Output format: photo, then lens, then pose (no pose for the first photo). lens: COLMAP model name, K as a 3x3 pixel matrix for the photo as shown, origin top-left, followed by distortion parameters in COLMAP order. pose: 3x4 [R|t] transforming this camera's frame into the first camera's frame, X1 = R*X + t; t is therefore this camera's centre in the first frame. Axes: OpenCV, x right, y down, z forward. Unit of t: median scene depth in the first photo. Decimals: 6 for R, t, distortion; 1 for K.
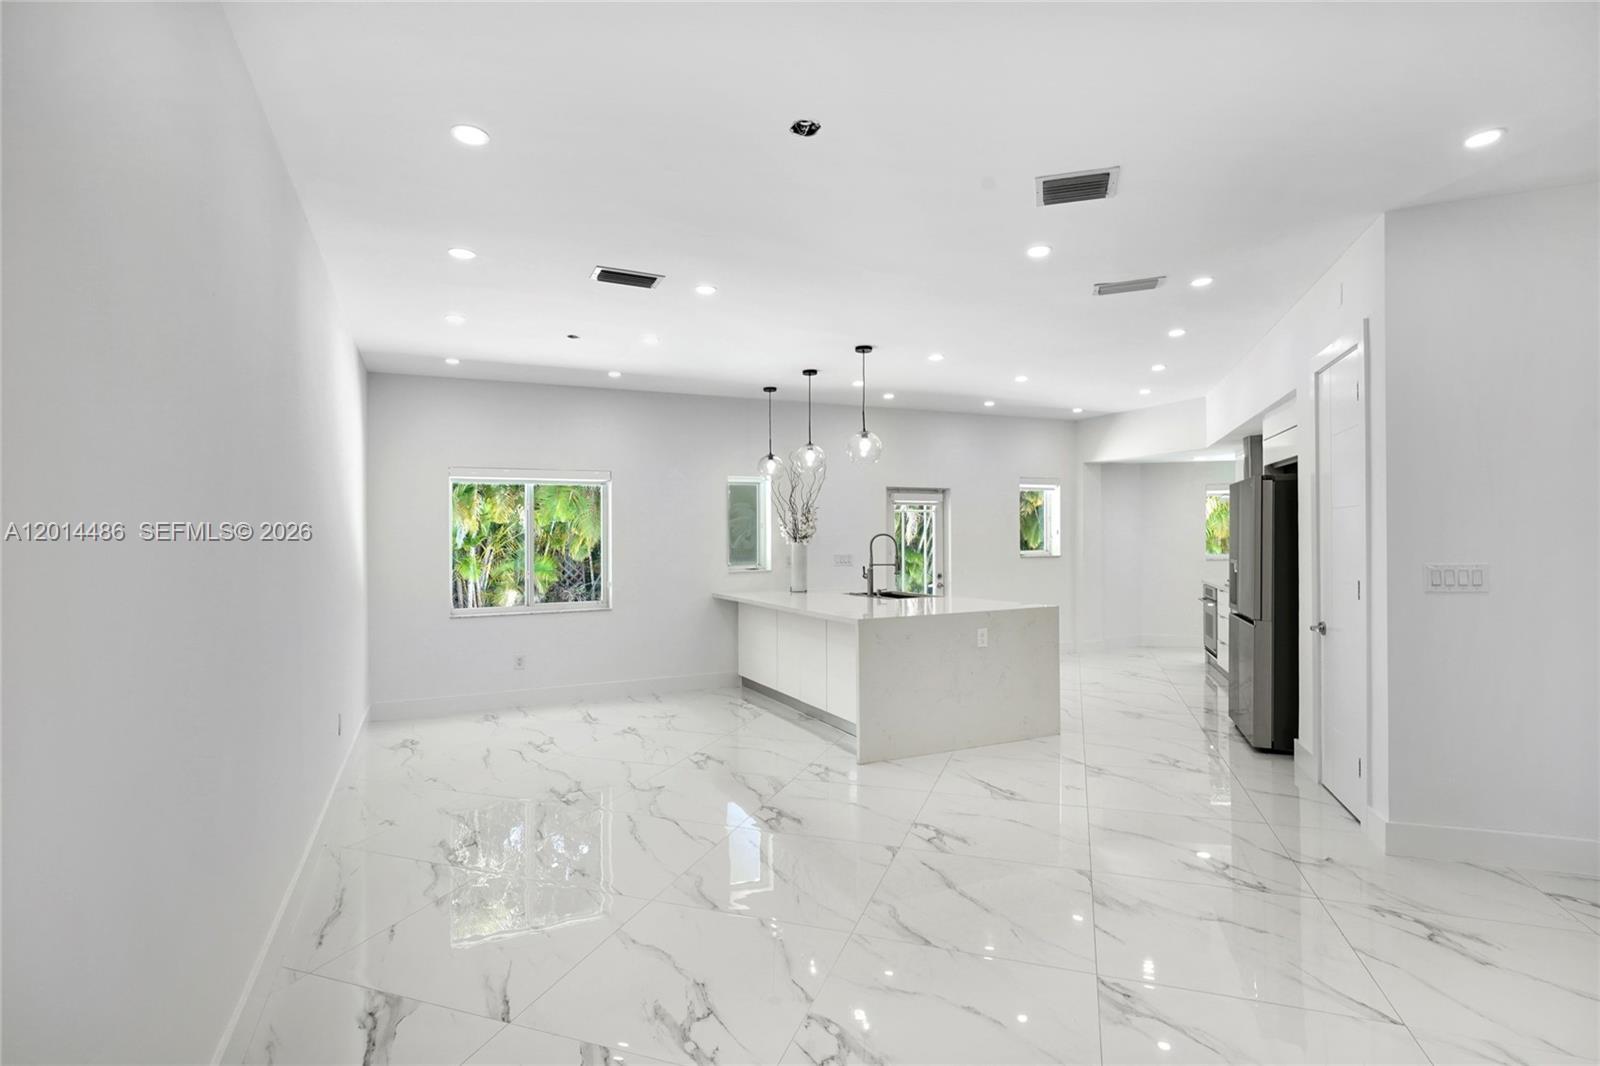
lens RADIAL K [[767.5, 0, 802.5], [0, 767.5, 541.4], [0, 0, 1]] dist [-0.003597, -0.000099]
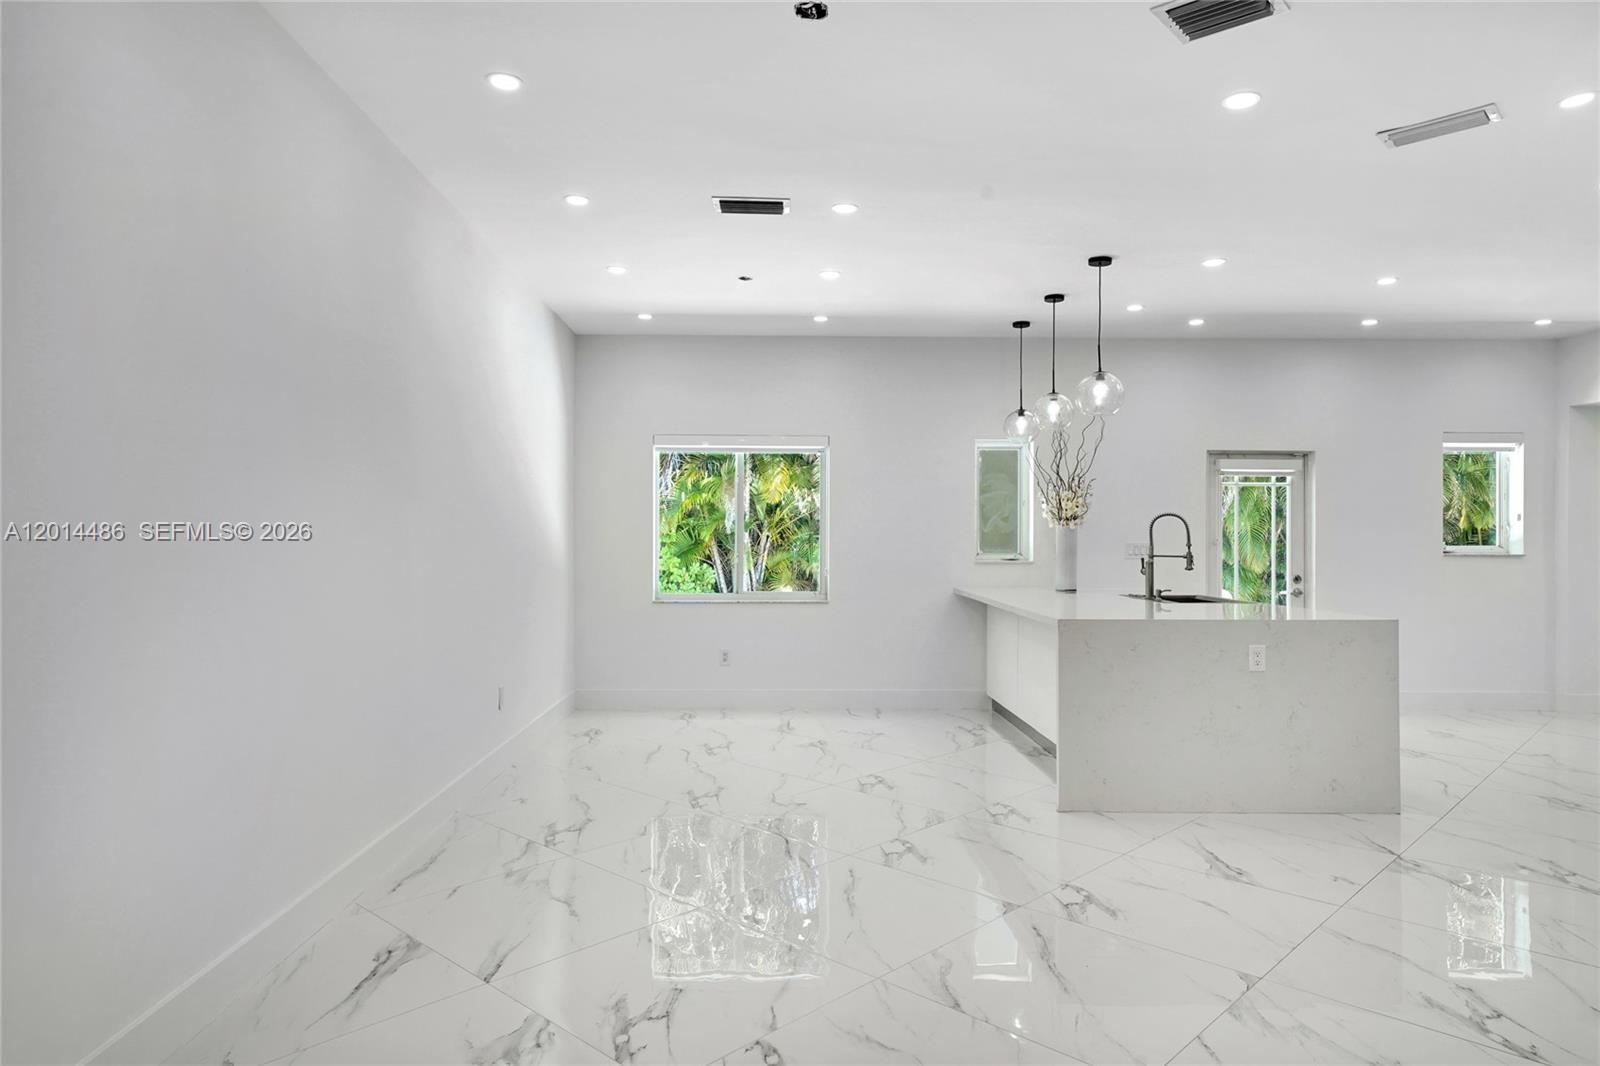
lens RADIAL K [[1004.3, 0, 798.3], [0, 1004.3, 538.7], [0, 0, 1]] dist [0.020040, 0.002104]
pose [[0.913704, 0.018760, -0.405947, 0.163757], [-0.017686, 0.999823, 0.006398, 0.013573], [0.405996, 0.001334, 0.913874, -0.008897]]
